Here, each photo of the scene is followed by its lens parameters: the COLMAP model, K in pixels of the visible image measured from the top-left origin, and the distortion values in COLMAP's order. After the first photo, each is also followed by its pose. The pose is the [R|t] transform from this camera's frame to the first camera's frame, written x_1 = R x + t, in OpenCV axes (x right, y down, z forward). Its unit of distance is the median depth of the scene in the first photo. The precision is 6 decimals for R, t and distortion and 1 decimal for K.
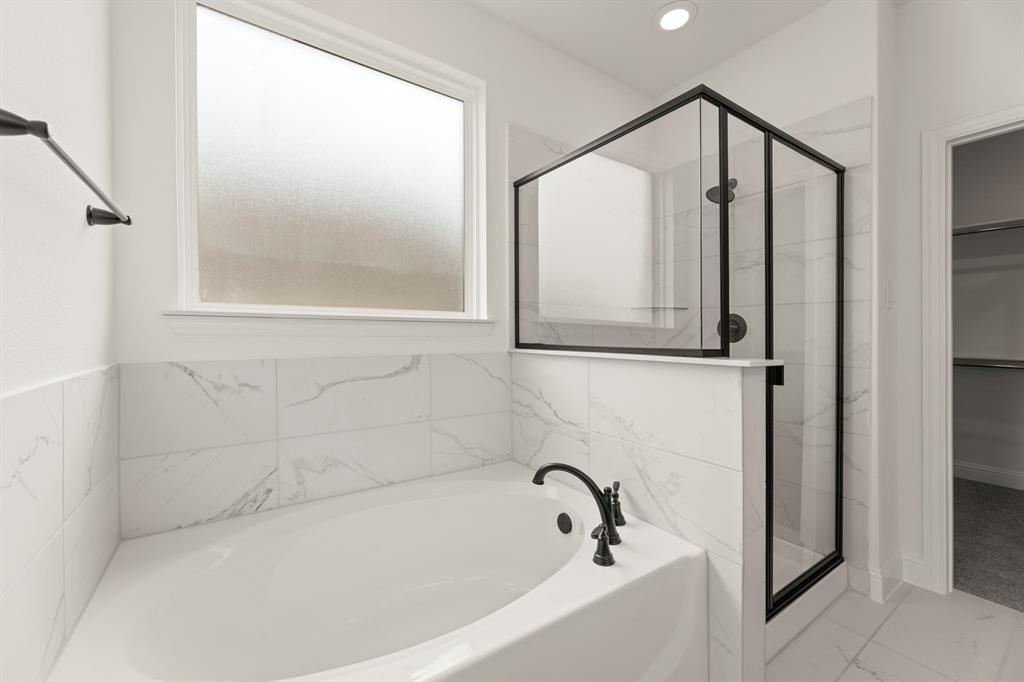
lens RADIAL K [[412.9, 0, 511.9], [0, 412.9, 331.0], [0, 0, 1]] dist [0.002458, 0.000368]
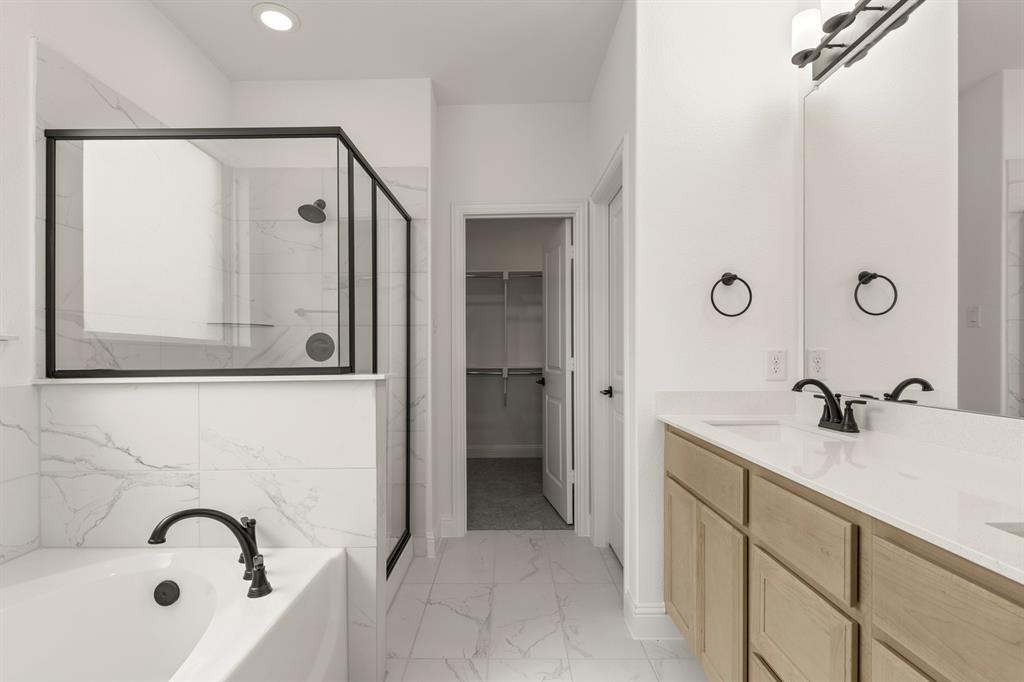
lens RADIAL K [[506.6, 0, 511.4], [0, 506.6, 348.1], [0, 0, 1]] dist [0.003371, 0.001129]
pose [[0.556672, -0.005343, 0.830715, -0.288506], [0.007219, 0.999973, 0.001595, -0.003543], [-0.830701, 0.005109, 0.556695, -0.092388]]
